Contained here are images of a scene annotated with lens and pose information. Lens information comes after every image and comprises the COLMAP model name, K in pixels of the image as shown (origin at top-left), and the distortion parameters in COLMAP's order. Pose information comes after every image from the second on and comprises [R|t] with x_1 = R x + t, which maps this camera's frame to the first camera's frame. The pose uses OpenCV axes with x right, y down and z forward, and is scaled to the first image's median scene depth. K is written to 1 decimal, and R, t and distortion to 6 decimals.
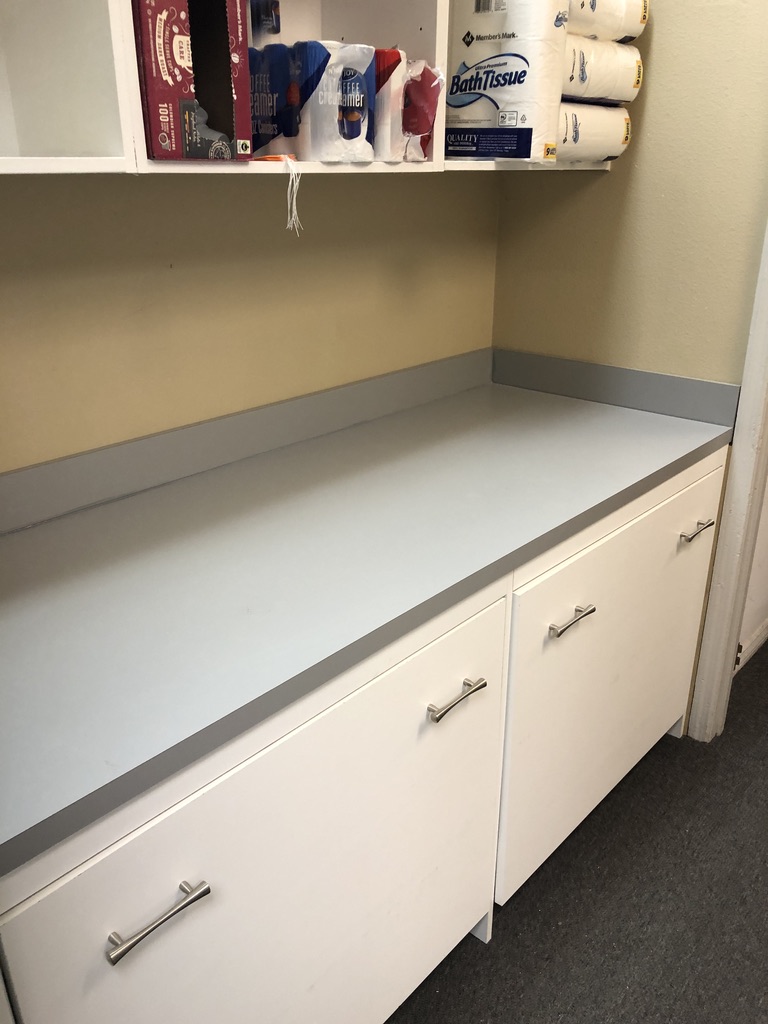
lens RADIAL K [[842.6, 0, 387.3], [0, 842.6, 511.8], [0, 0, 1]] dist [0.021718, -0.011543]
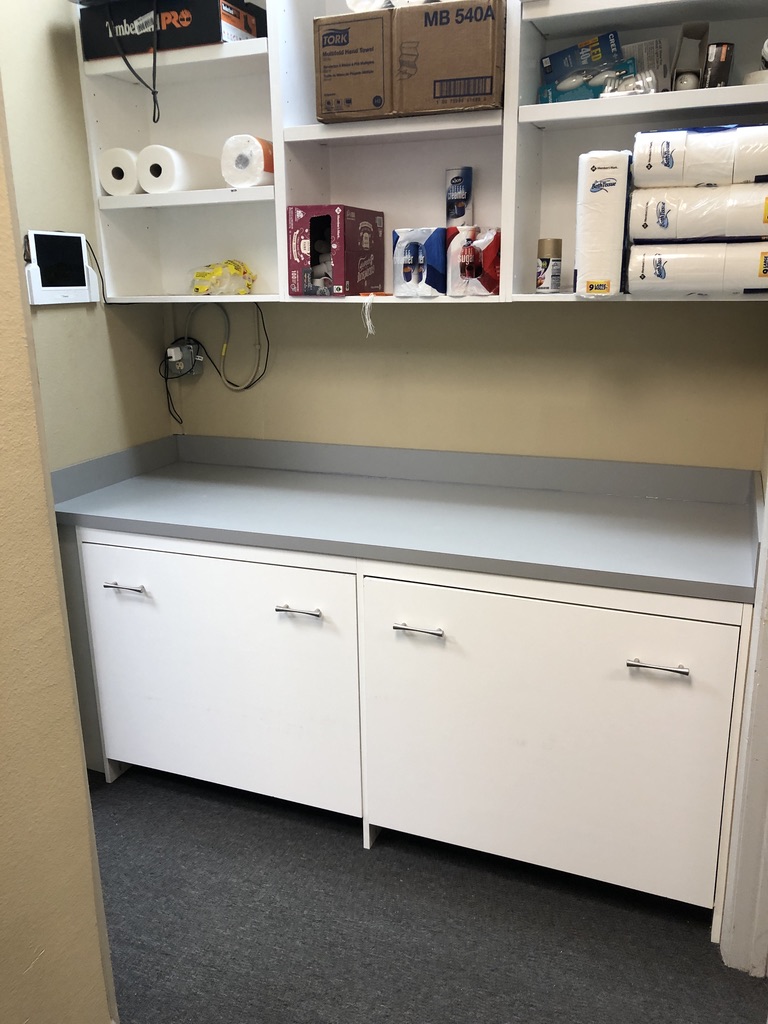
lens RADIAL K [[842.6, 0, 383.4], [0, 842.6, 513.0], [0, 0, 1]] dist [0.021718, -0.011543]
pose [[0.331030, 0.250823, -0.909674, 1.682693], [-0.346685, 0.928933, 0.129974, -0.241595], [0.877627, 0.272345, 0.394461, 0.470332]]
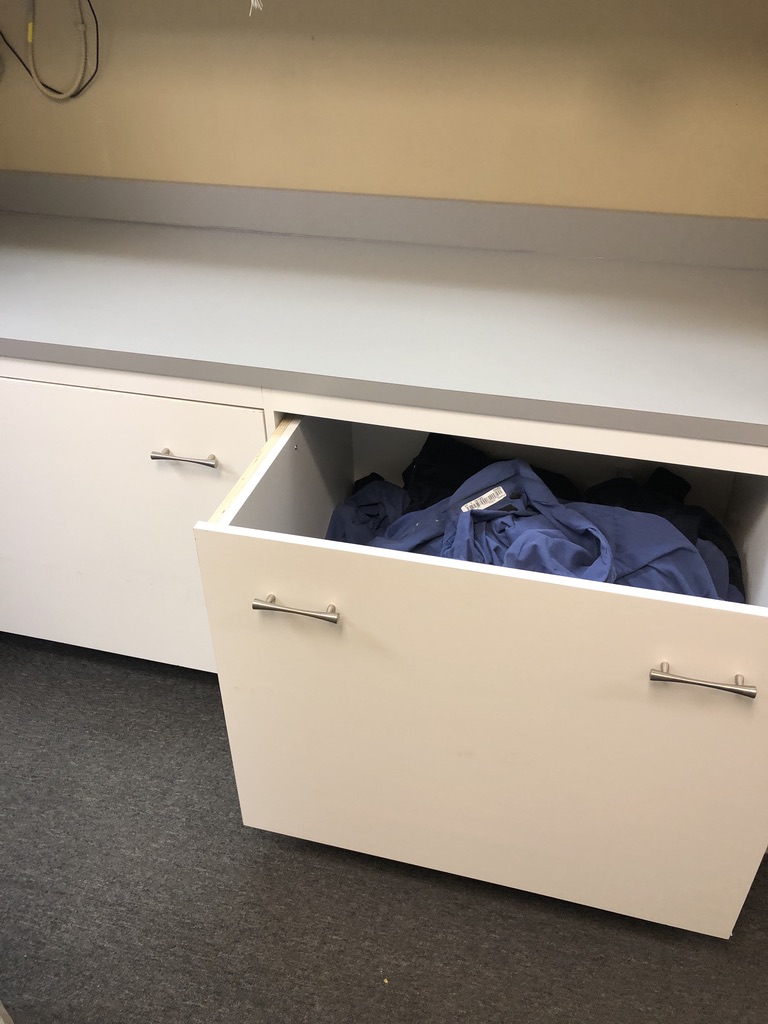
lens RADIAL K [[842.6, 0, 388.9], [0, 842.6, 515.8], [0, 0, 1]] dist [0.021718, -0.011543]
pose [[0.447329, 0.516073, -0.730456, 1.174384], [-0.337145, 0.853777, 0.396734, -0.285527], [0.828390, 0.068799, 0.555911, 0.624480]]
